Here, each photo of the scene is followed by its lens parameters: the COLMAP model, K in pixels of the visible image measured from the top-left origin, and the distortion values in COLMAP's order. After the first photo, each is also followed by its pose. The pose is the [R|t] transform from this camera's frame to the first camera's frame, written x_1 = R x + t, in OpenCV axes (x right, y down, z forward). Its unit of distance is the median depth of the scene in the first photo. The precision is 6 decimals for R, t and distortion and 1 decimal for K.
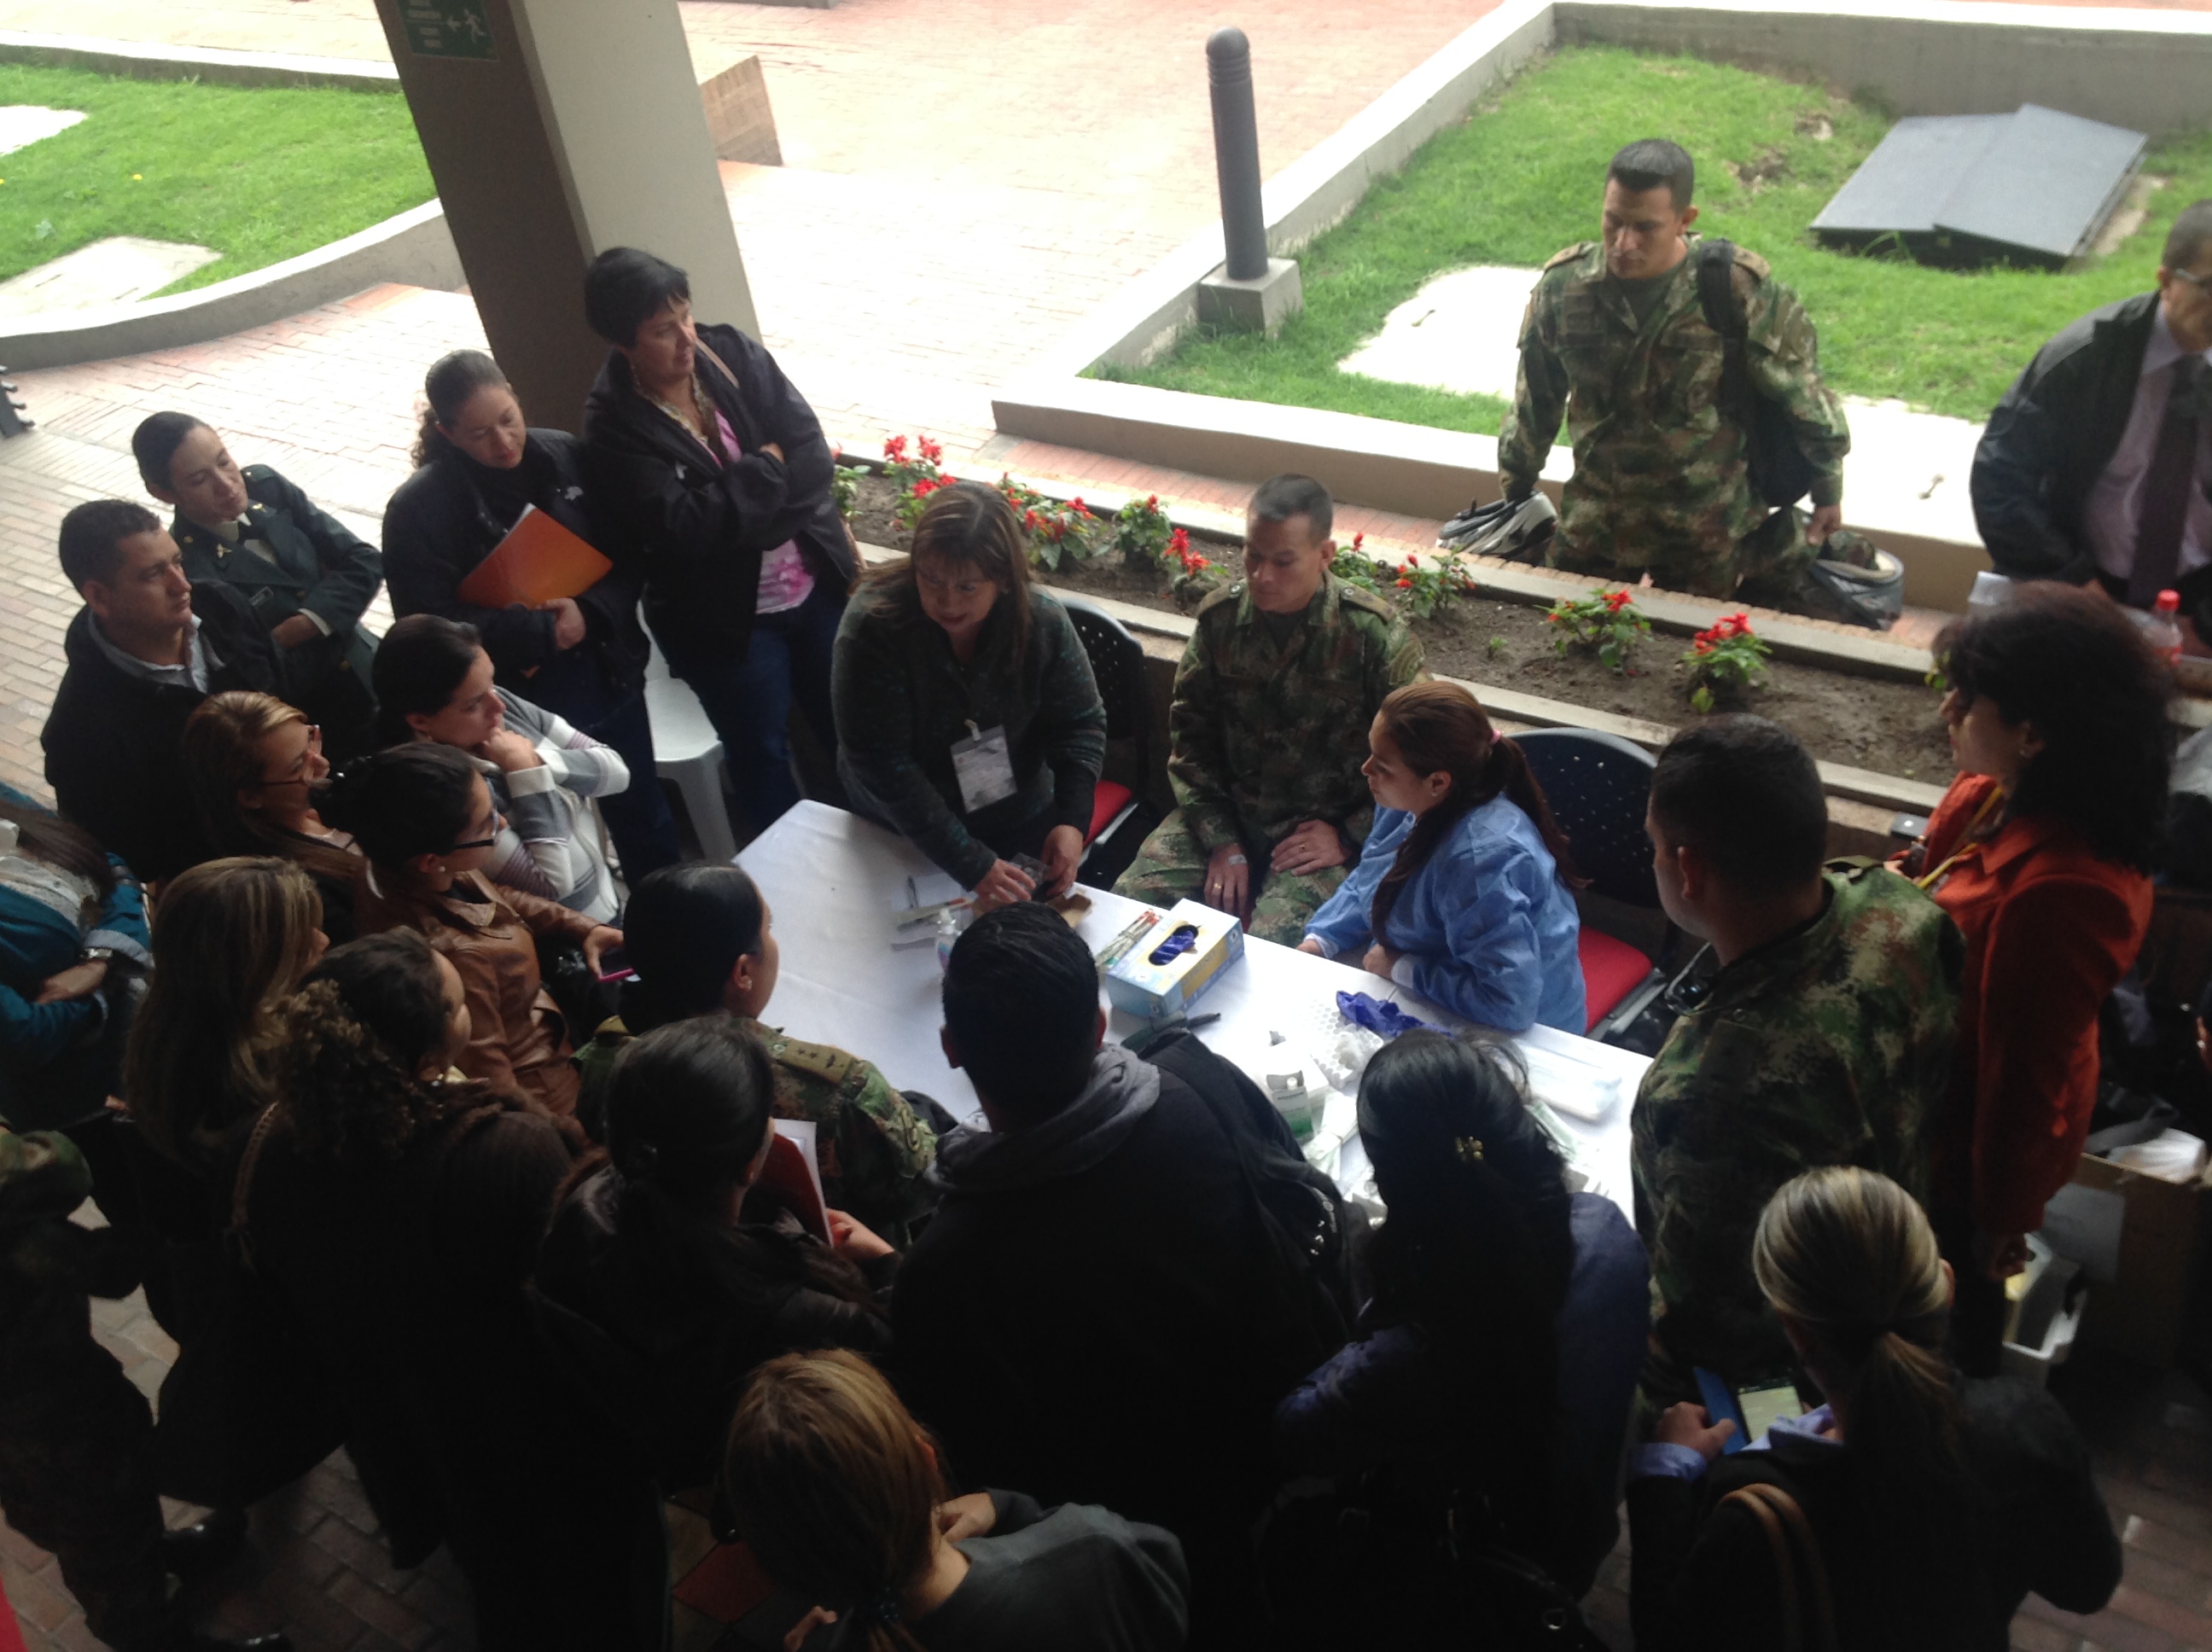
lens RADIAL K [[2170.1, 0, 1071.9], [0, 2170.1, 824.1], [0, 0, 1]] dist [0.134121, -0.312945]
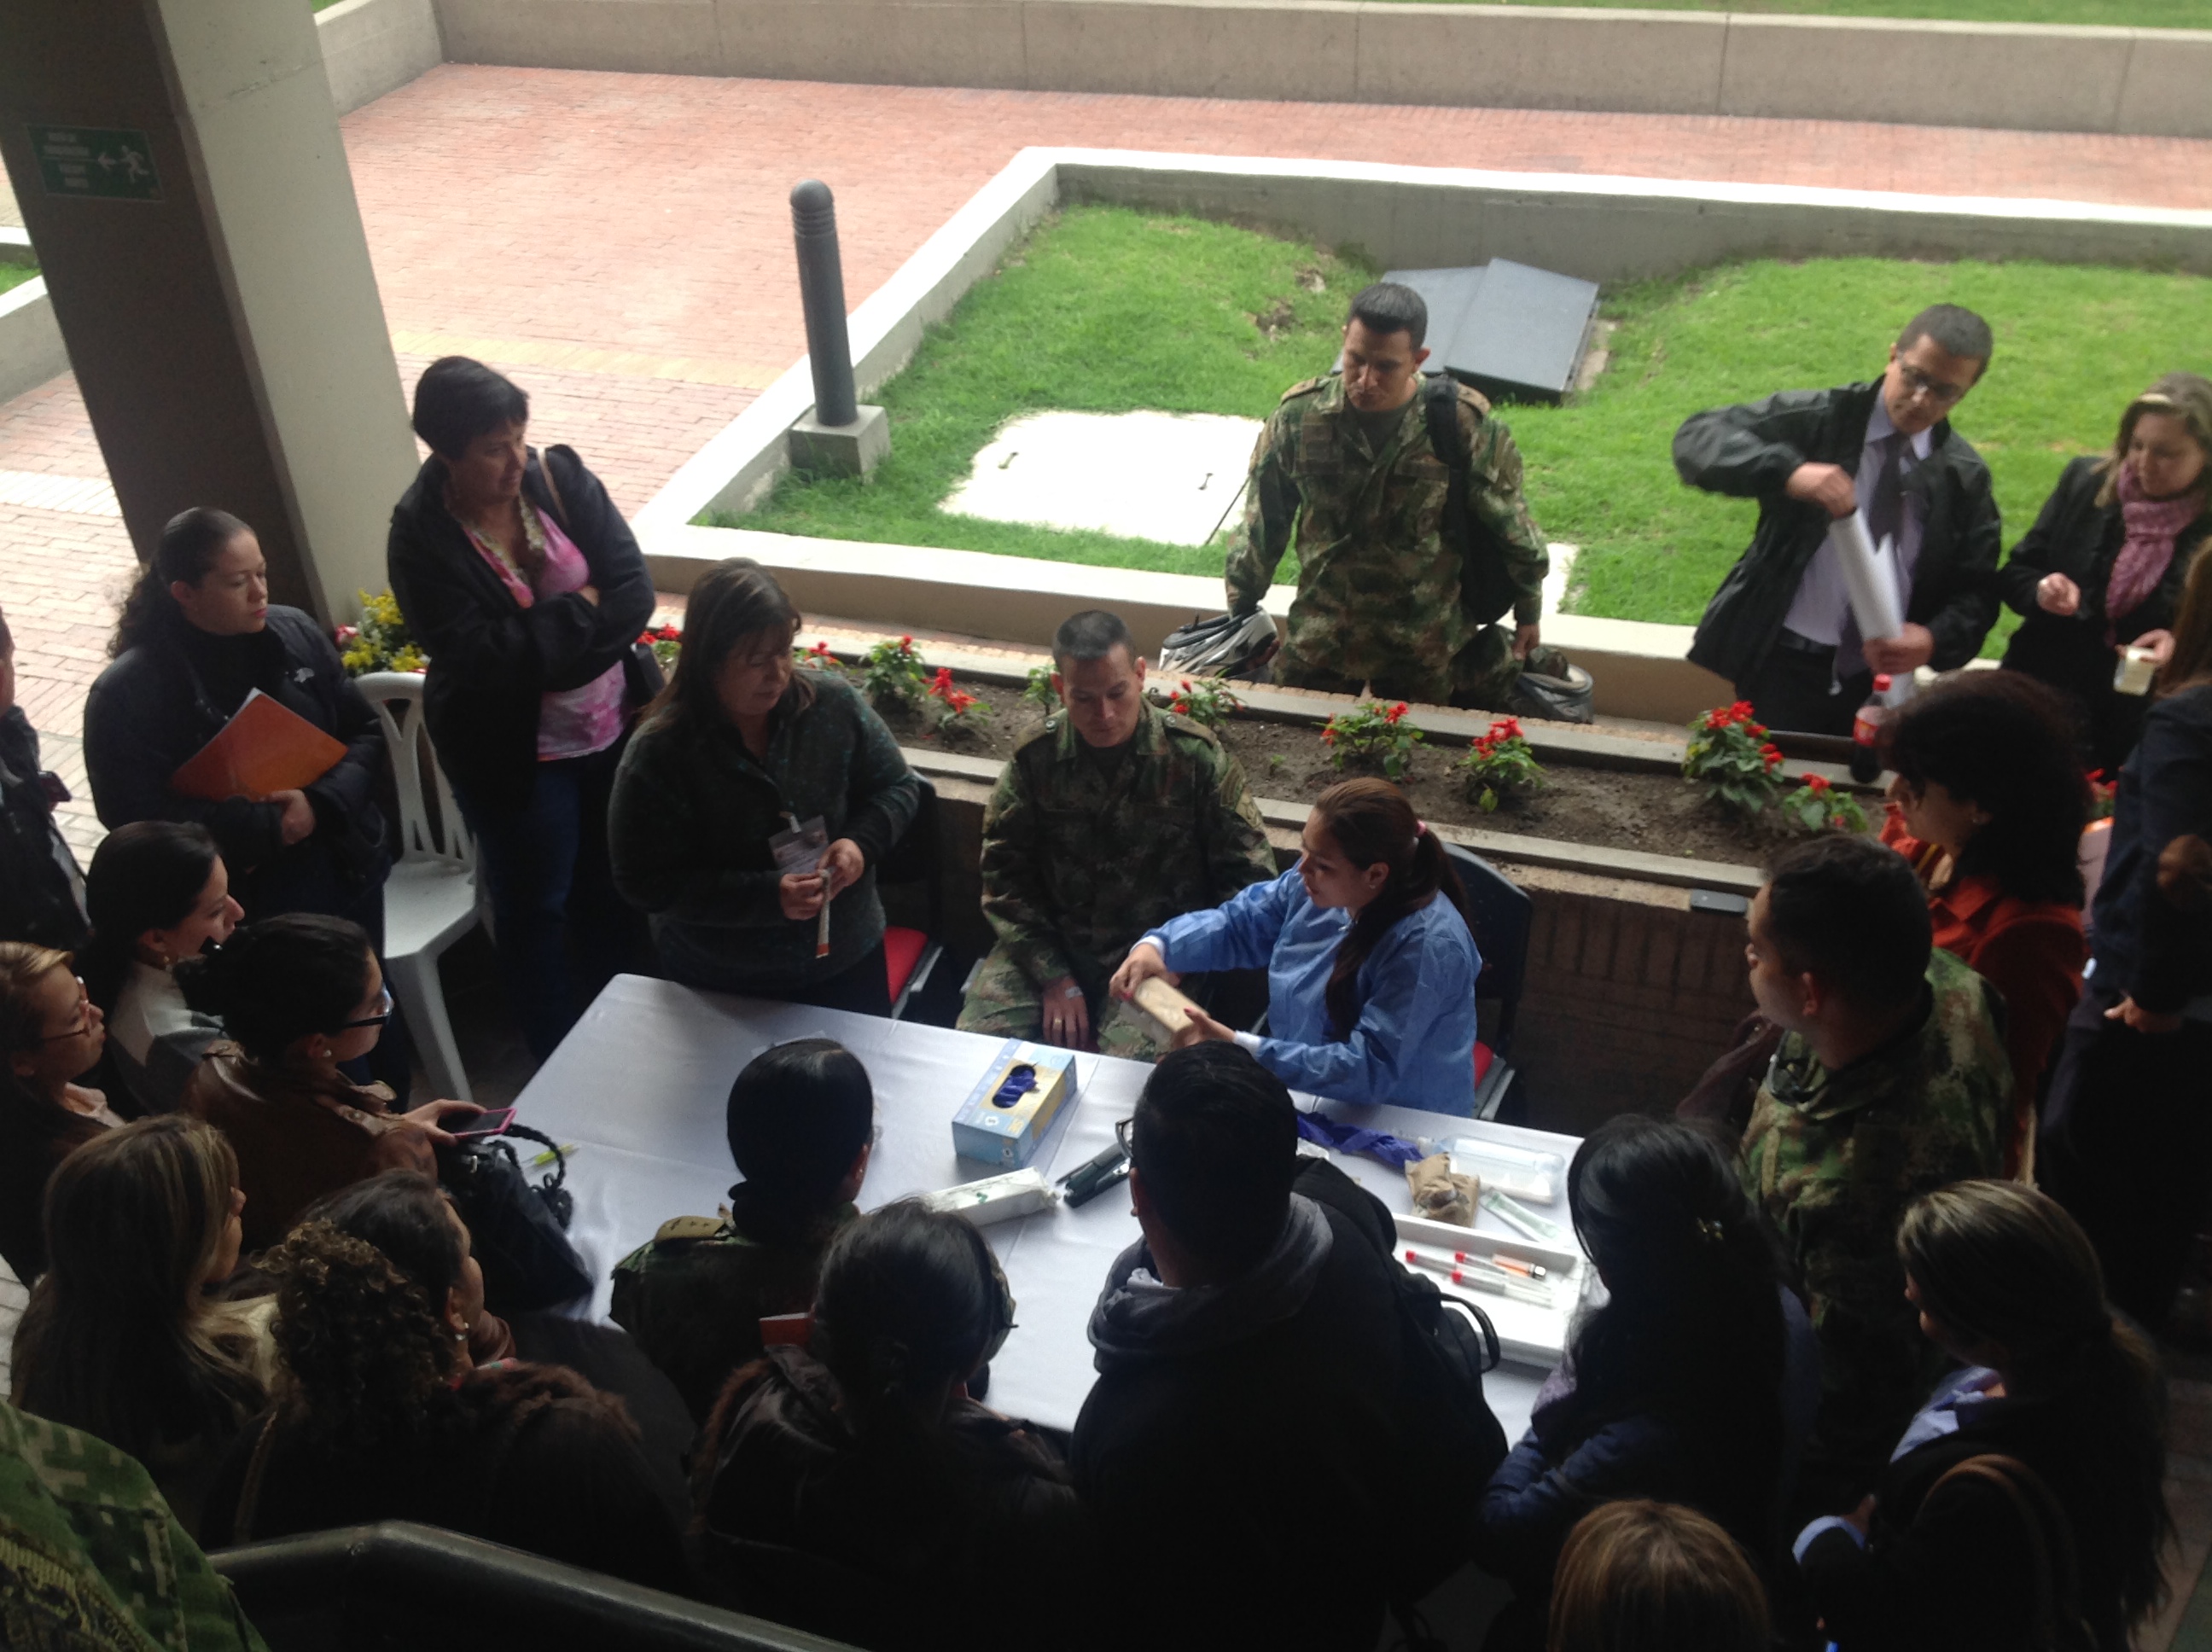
lens RADIAL K [[2157.2, 0, 1062.2], [0, 2157.2, 831.7], [0, 0, 1]] dist [0.126759, -0.290525]
pose [[0.952564, -0.074446, 0.295093, -0.130299], [0.092424, 0.994589, -0.047432, -0.006276], [-0.289965, 0.072456, 0.954290, 0.031060]]
